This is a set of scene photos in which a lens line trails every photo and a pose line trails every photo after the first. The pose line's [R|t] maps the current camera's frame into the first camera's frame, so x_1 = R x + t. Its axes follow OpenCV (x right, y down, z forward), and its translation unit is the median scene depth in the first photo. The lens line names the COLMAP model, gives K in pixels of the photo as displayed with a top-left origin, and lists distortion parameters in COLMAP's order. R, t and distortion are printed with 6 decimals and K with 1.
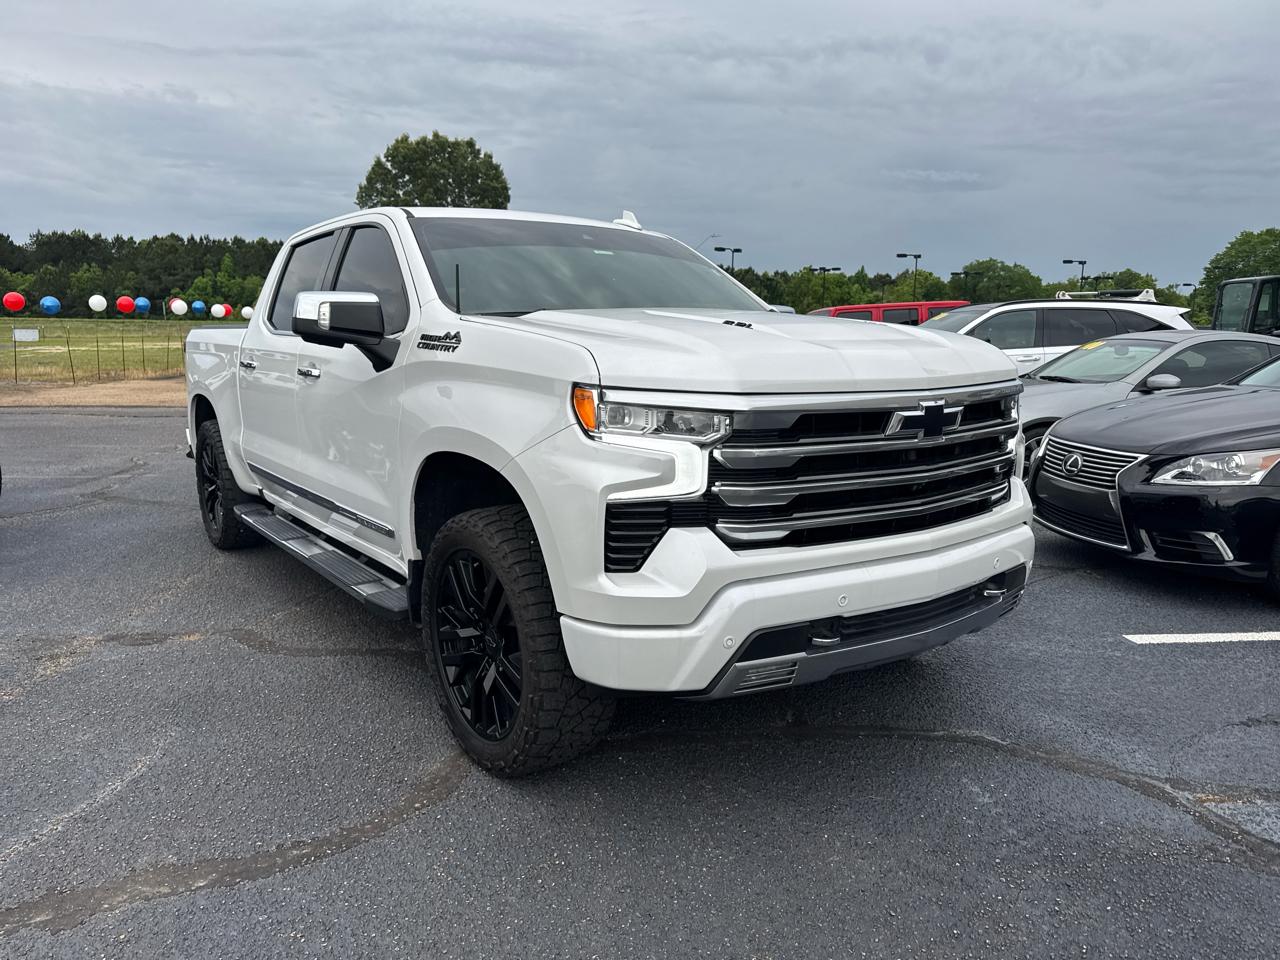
lens RADIAL K [[934.4, 0, 659.5], [0, 934.4, 487.7], [0, 0, 1]] dist [0.006489, -0.003940]
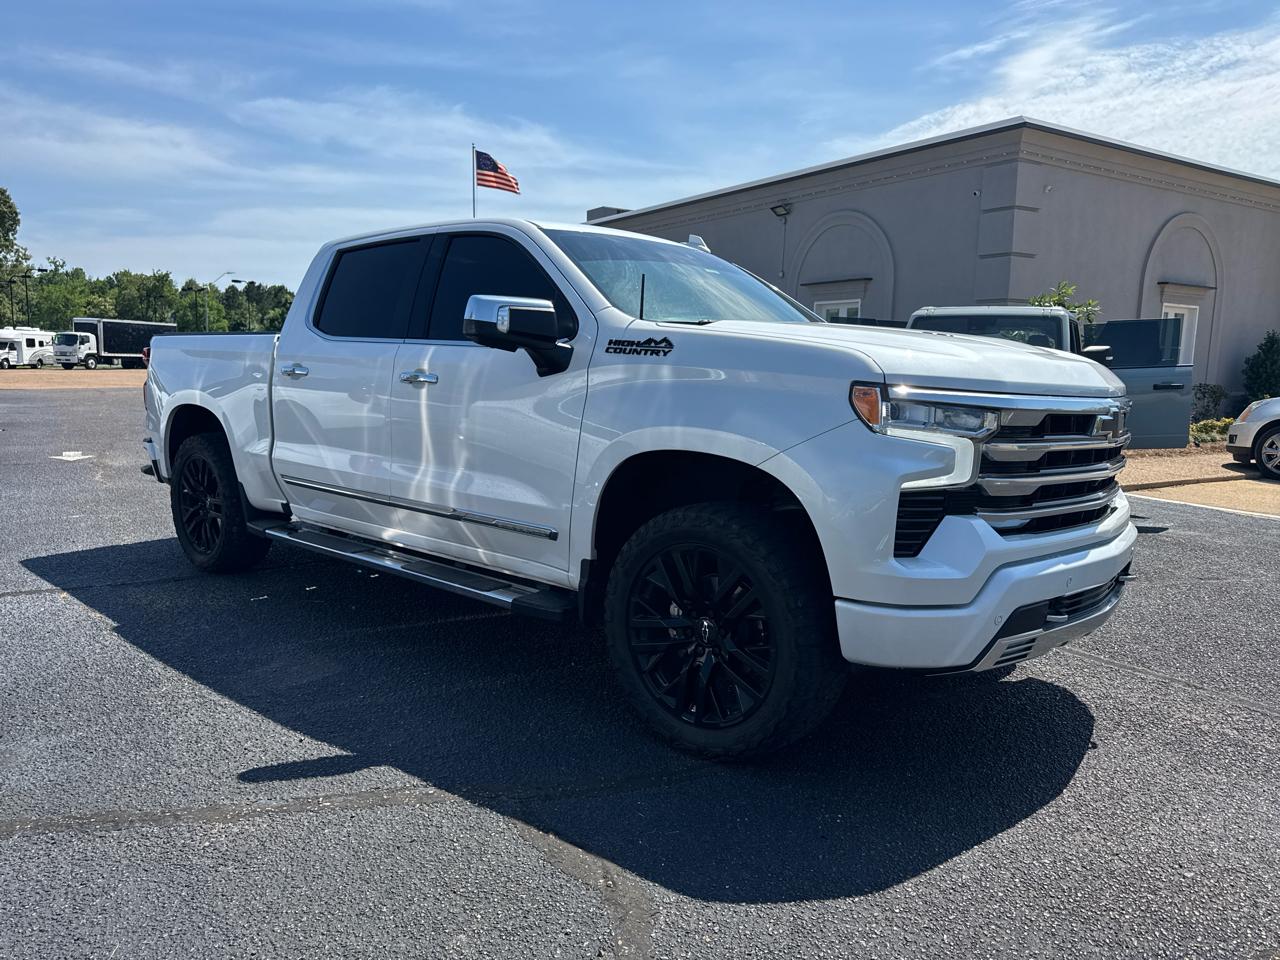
lens RADIAL K [[929.3, 0, 640.0], [0, 929.3, 480.0], [0, 0, 1]] dist [0.048132, -0.003565]
pose [[0.986599, 0.005724, 0.163061, -0.457618], [0.001914, 0.998910, -0.046648, 0.045909], [-0.163150, 0.046335, 0.985513, -0.014872]]
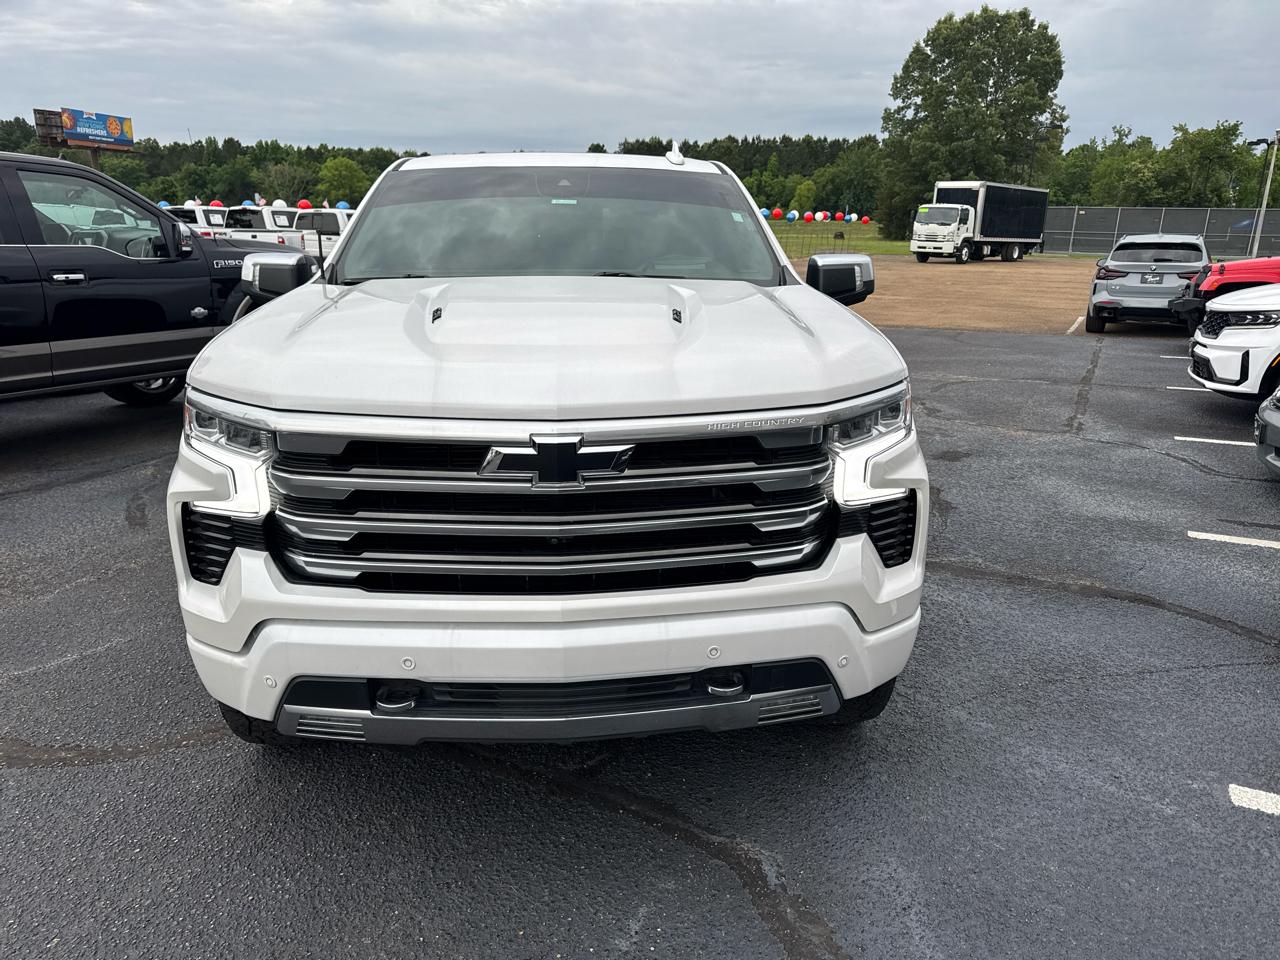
lens RADIAL K [[929.3, 0, 640.0], [0, 929.3, 480.0], [0, 0, 1]] dist [0.048132, -0.003565]
pose [[0.850314, 0.138457, -0.507736, 0.728226], [-0.088902, 0.988697, 0.120726, -0.152810], [0.518712, -0.057516, 0.853012, 0.372963]]
